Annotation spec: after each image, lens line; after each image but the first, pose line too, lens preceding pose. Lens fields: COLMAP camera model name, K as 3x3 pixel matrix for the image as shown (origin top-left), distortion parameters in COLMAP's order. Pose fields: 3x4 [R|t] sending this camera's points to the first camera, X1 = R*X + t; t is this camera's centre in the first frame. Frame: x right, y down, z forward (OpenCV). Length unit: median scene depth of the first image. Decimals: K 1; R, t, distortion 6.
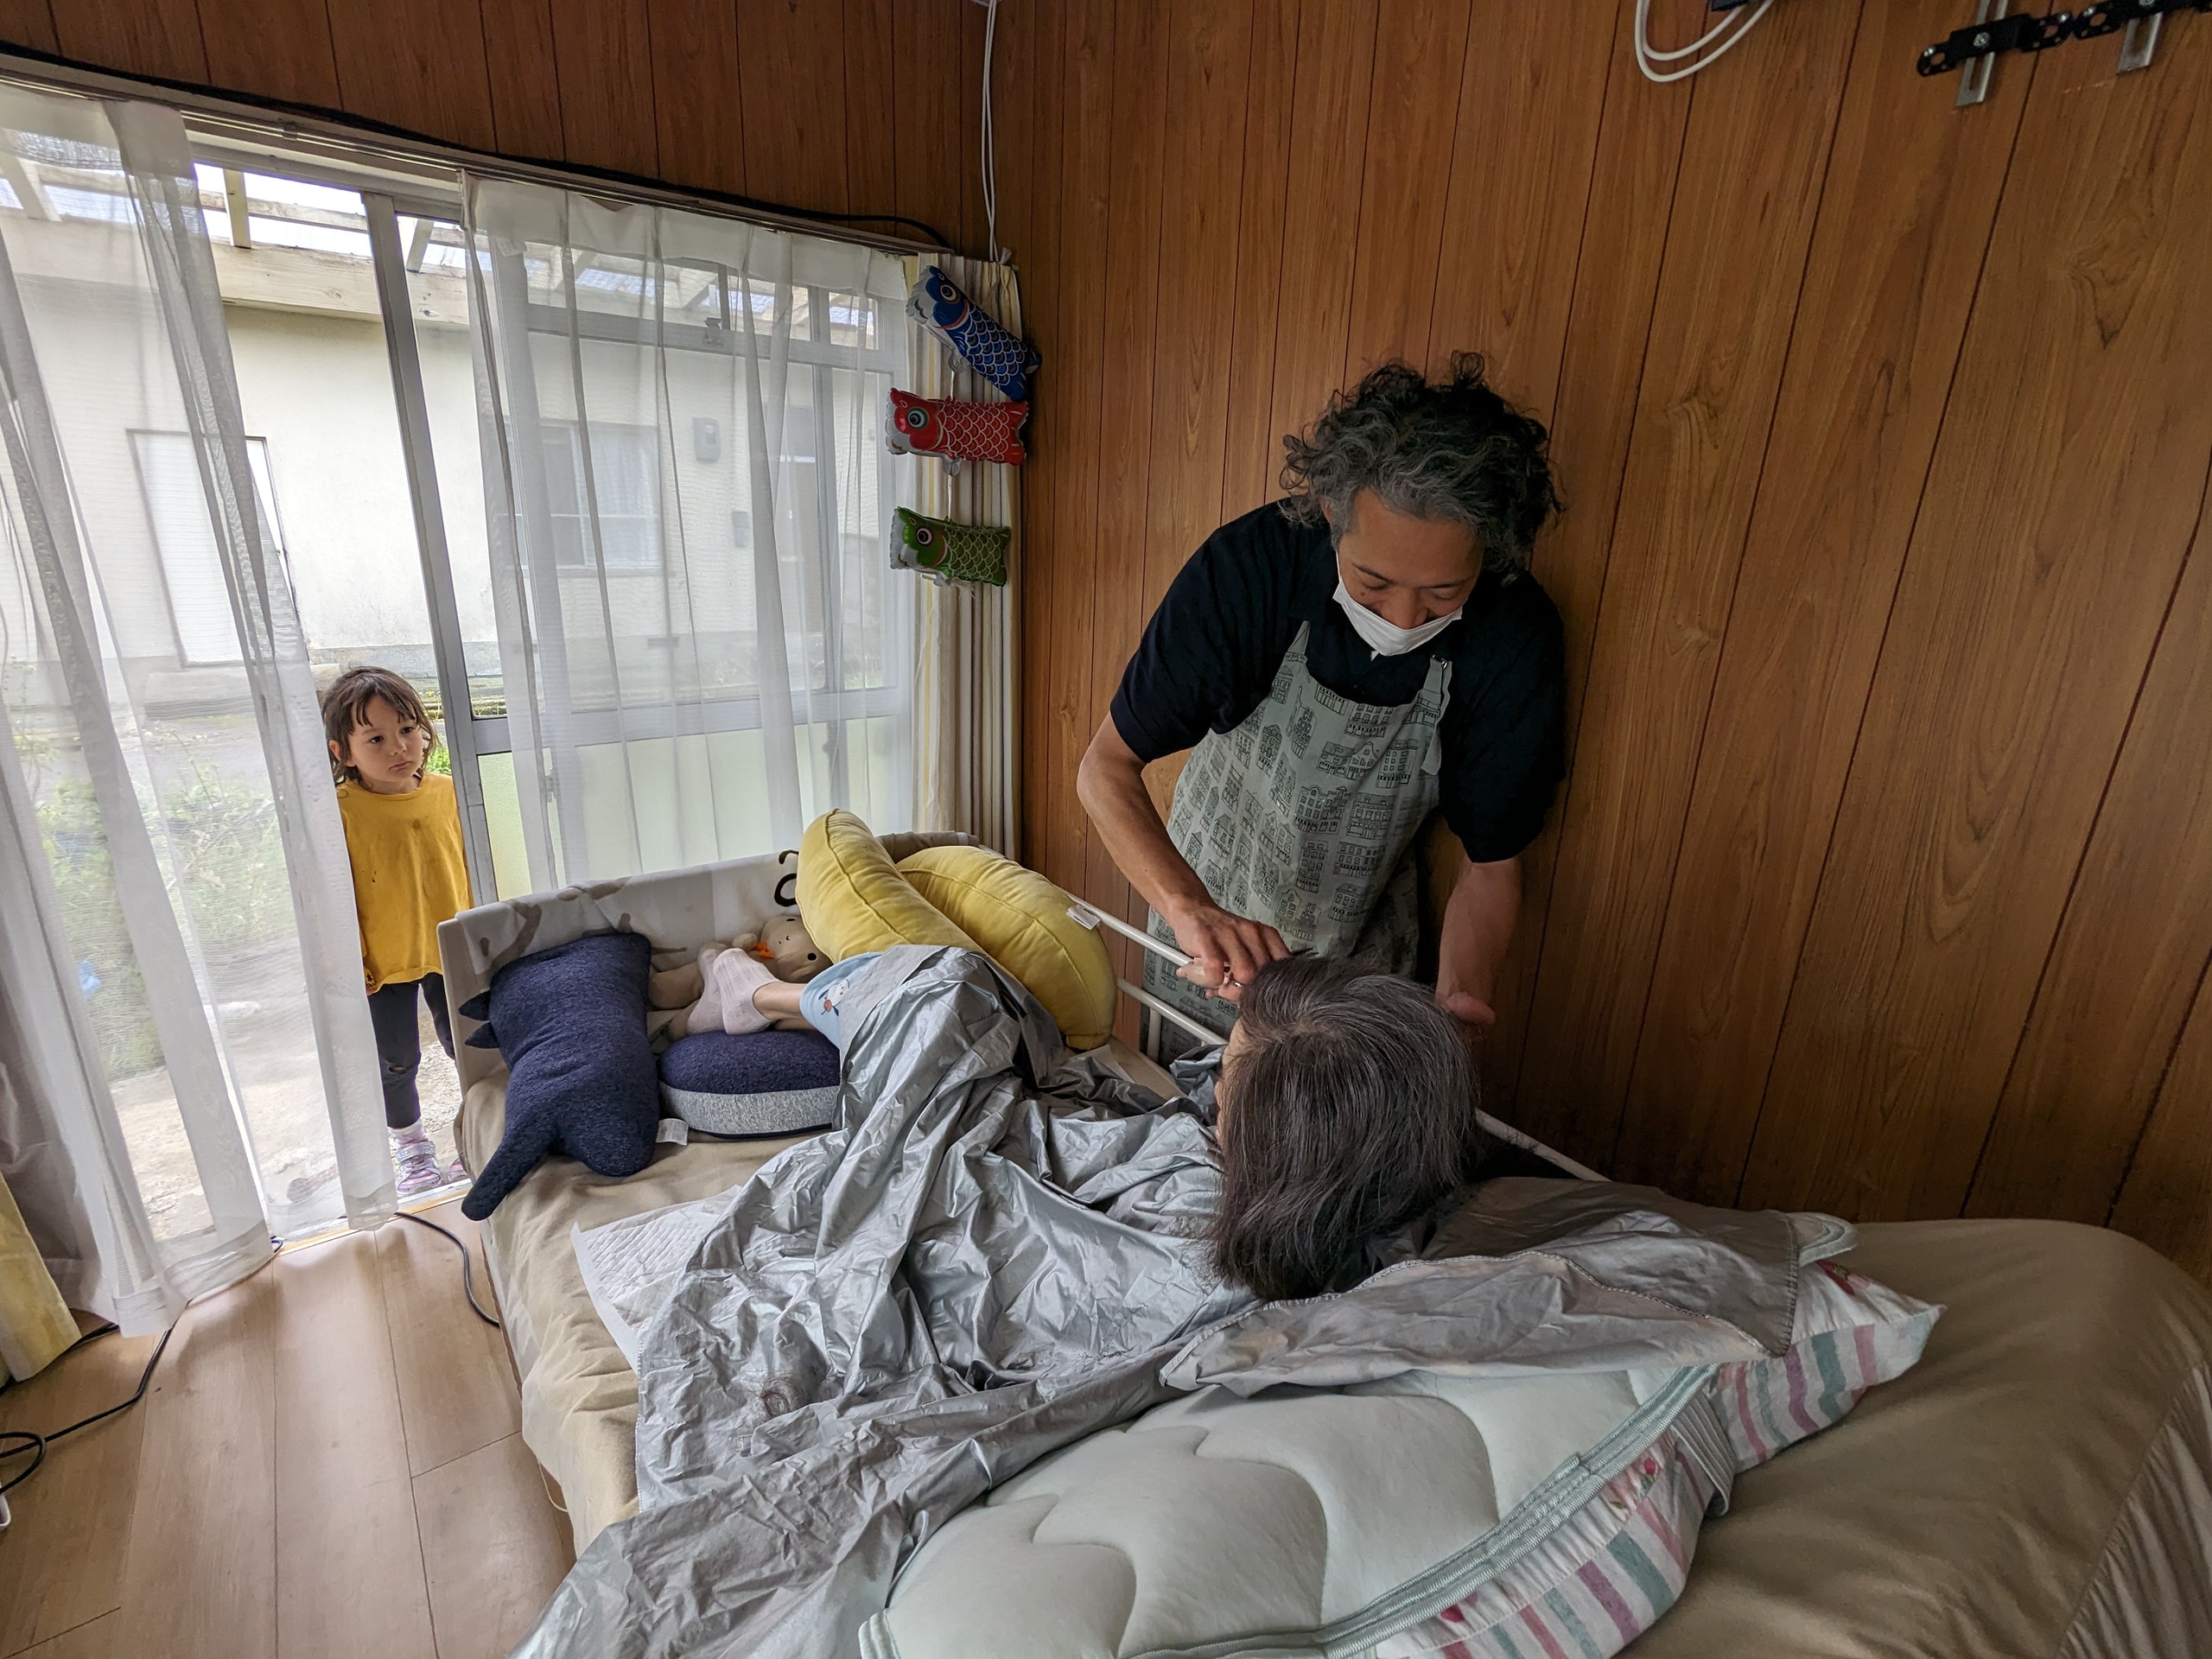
lens RADIAL K [[1048.4, 0, 1102.0], [0, 1048.4, 828.3], [0, 0, 1]] dist [-0.000440, 0.001466]
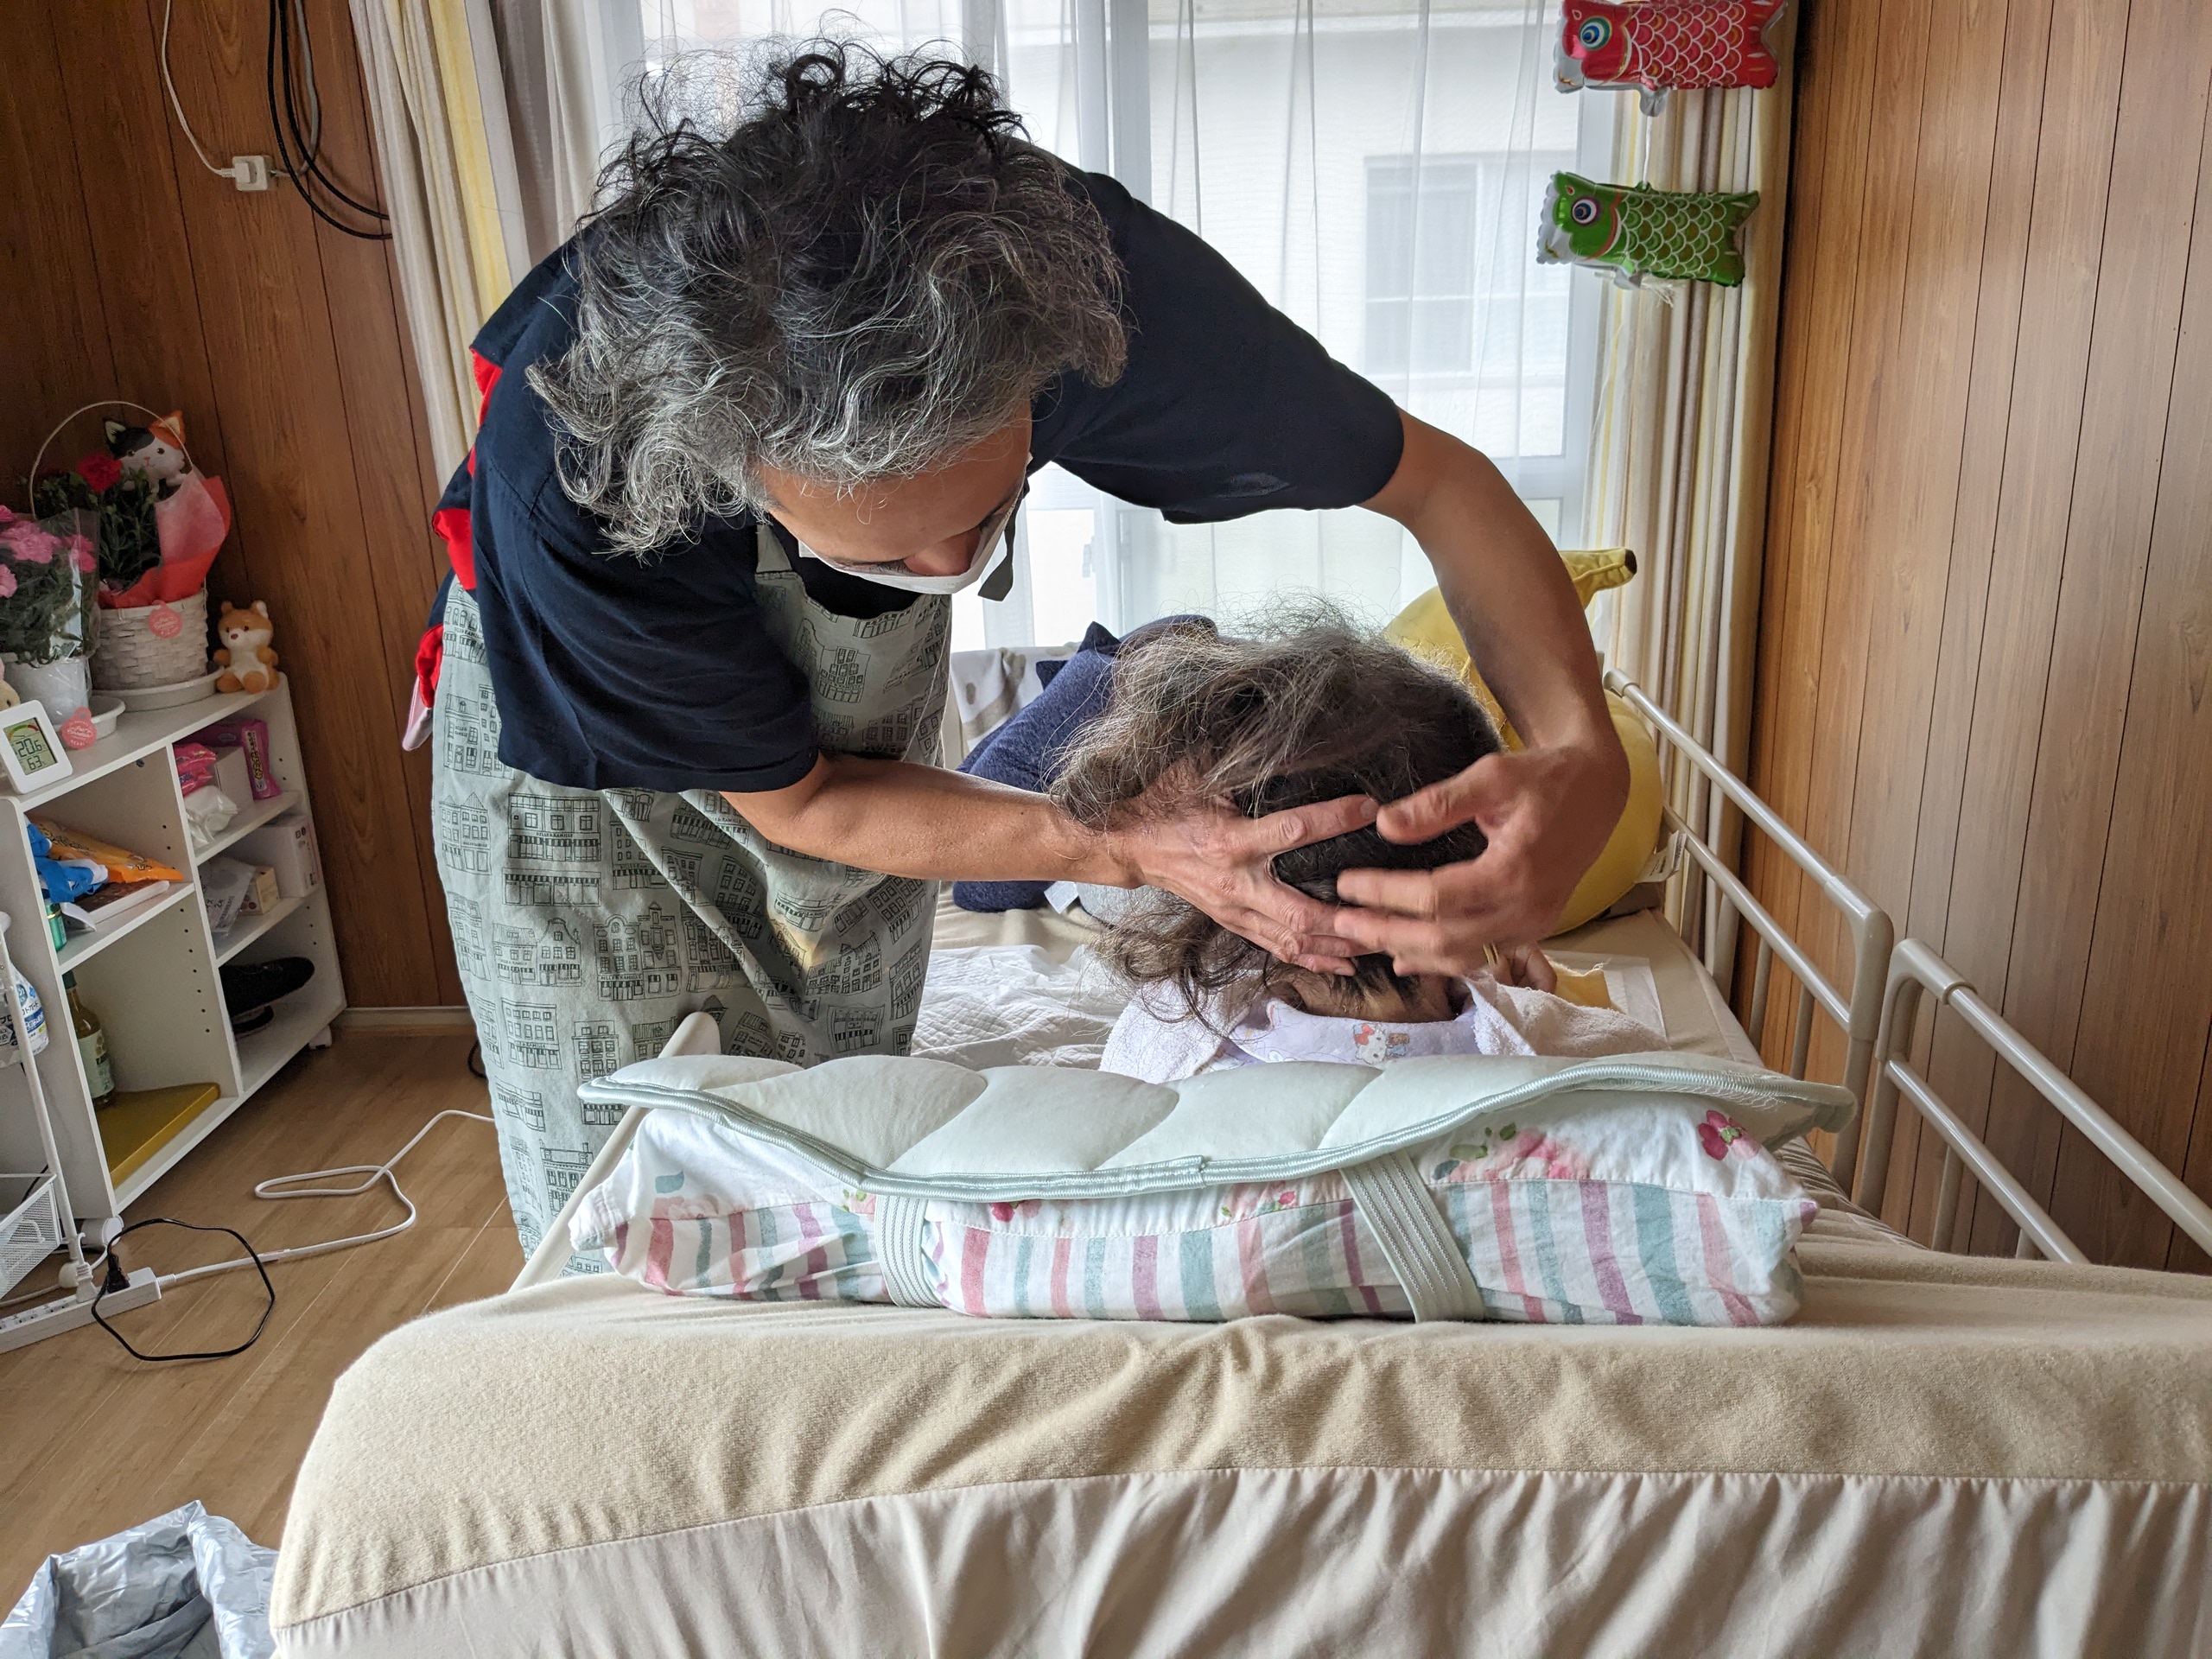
lens RADIAL K [[1731.3, 0, 1120.4], [0, 1731.3, 824.9], [0, 0, 1]] dist [0.003220, -0.002806]
pose [[0.782331, 0.131746, -0.608770, 0.388939], [-0.135174, 0.989992, 0.040535, 0.134228], [0.608018, 0.050578, 0.792310, -0.065037]]
